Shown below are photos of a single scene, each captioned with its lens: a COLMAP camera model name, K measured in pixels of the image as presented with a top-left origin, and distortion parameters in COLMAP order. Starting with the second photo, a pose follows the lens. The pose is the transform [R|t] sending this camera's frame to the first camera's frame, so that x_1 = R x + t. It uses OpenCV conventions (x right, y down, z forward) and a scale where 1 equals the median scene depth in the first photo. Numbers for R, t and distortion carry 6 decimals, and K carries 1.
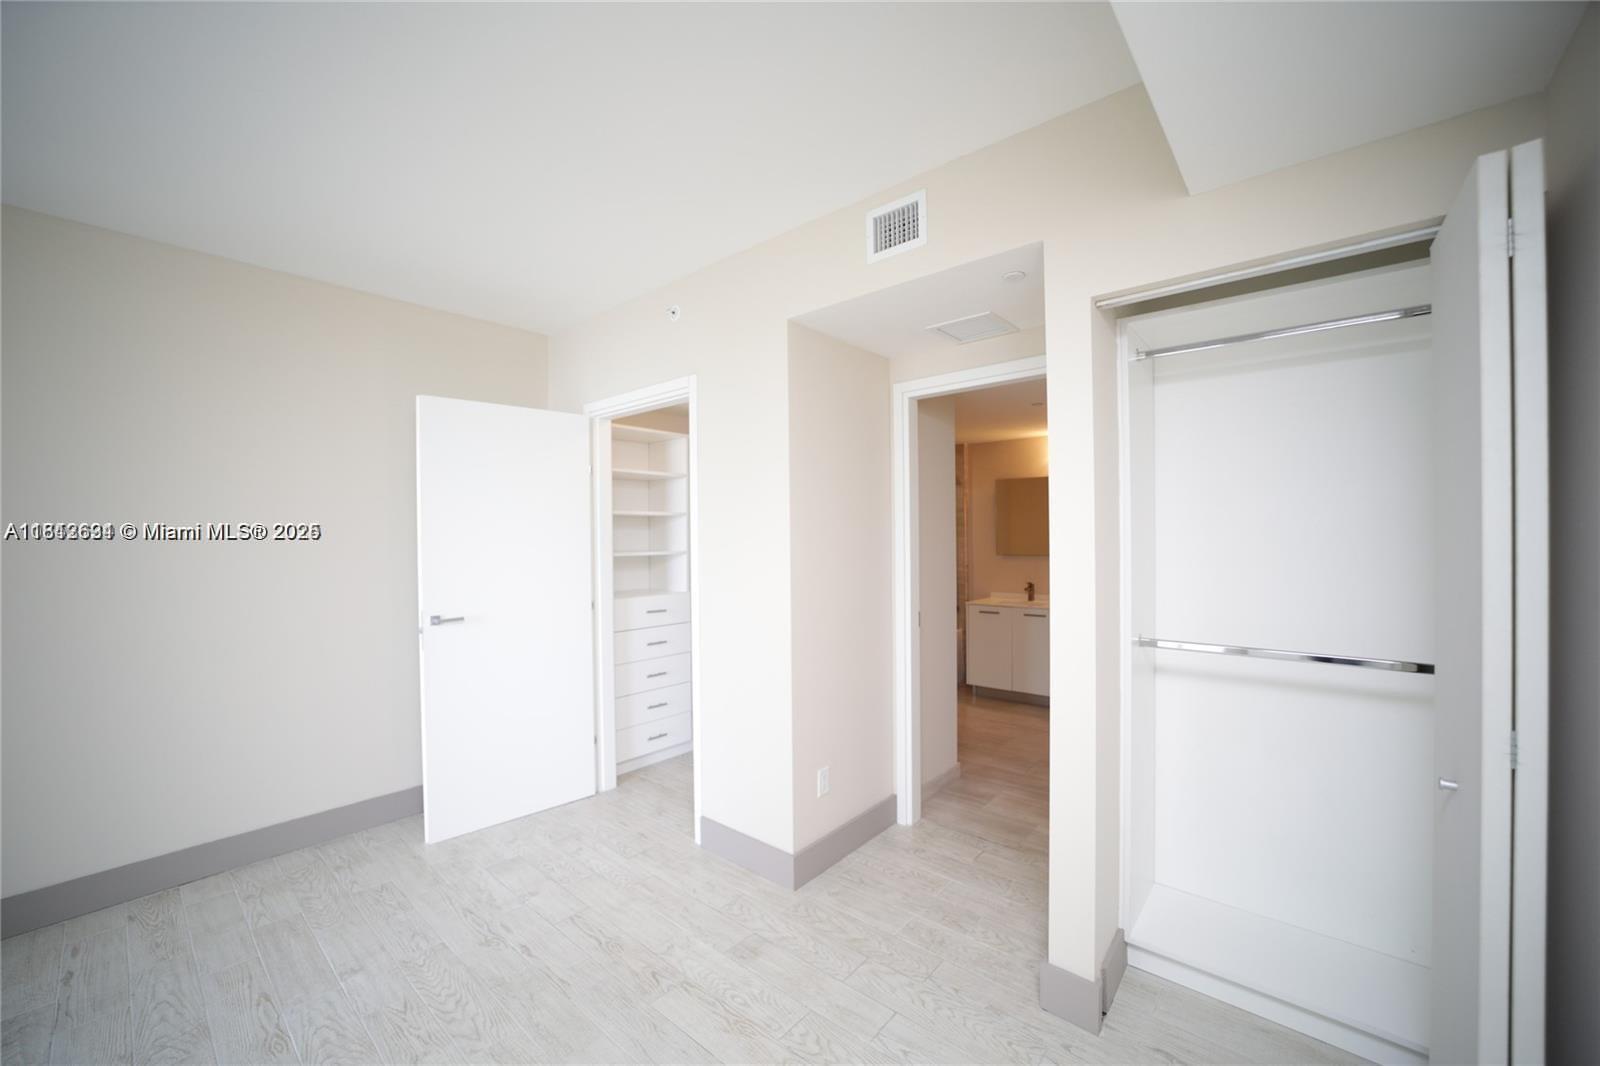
lens RADIAL K [[618.2, 0, 796.5], [0, 618.2, 537.3], [0, 0, 1]] dist [-0.042099, 0.011036]
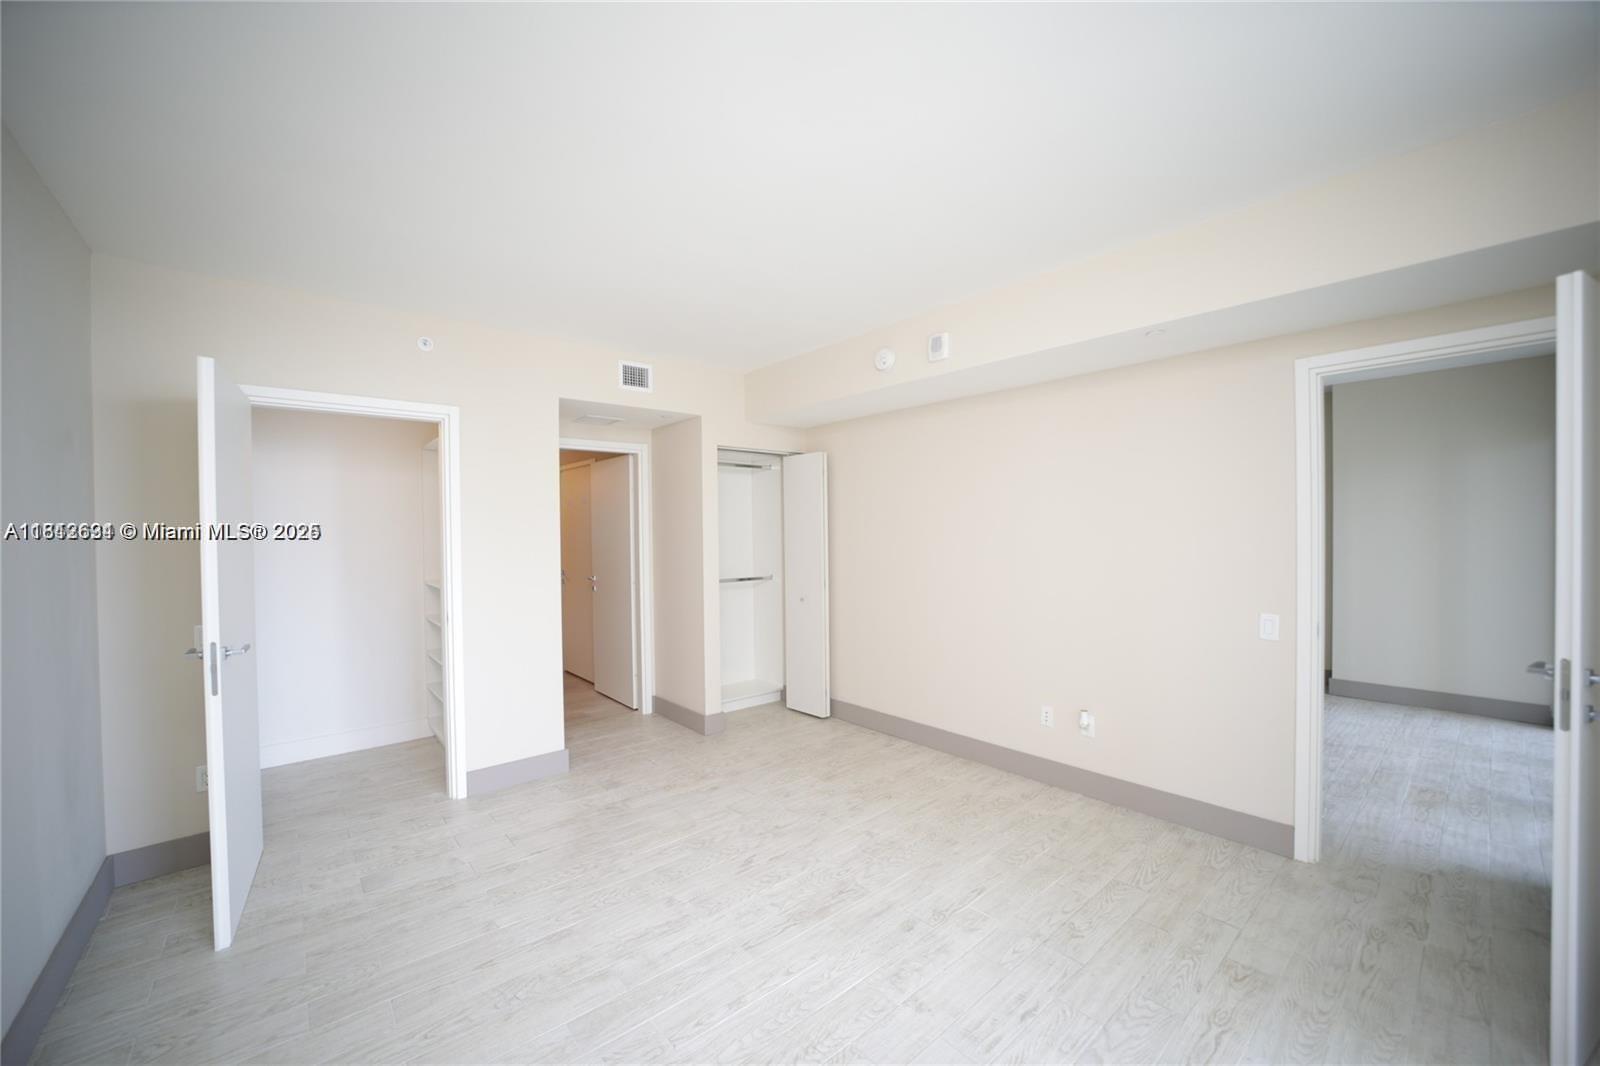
lens RADIAL K [[618.2, 0, 796.5], [0, 618.2, 537.3], [0, 0, 1]] dist [-0.042099, 0.011036]
pose [[0.152070, -0.003762, 0.988363, -1.640916], [0.013239, 0.999911, 0.001769, -0.003386], [-0.988281, 0.012816, 0.152106, 0.221786]]
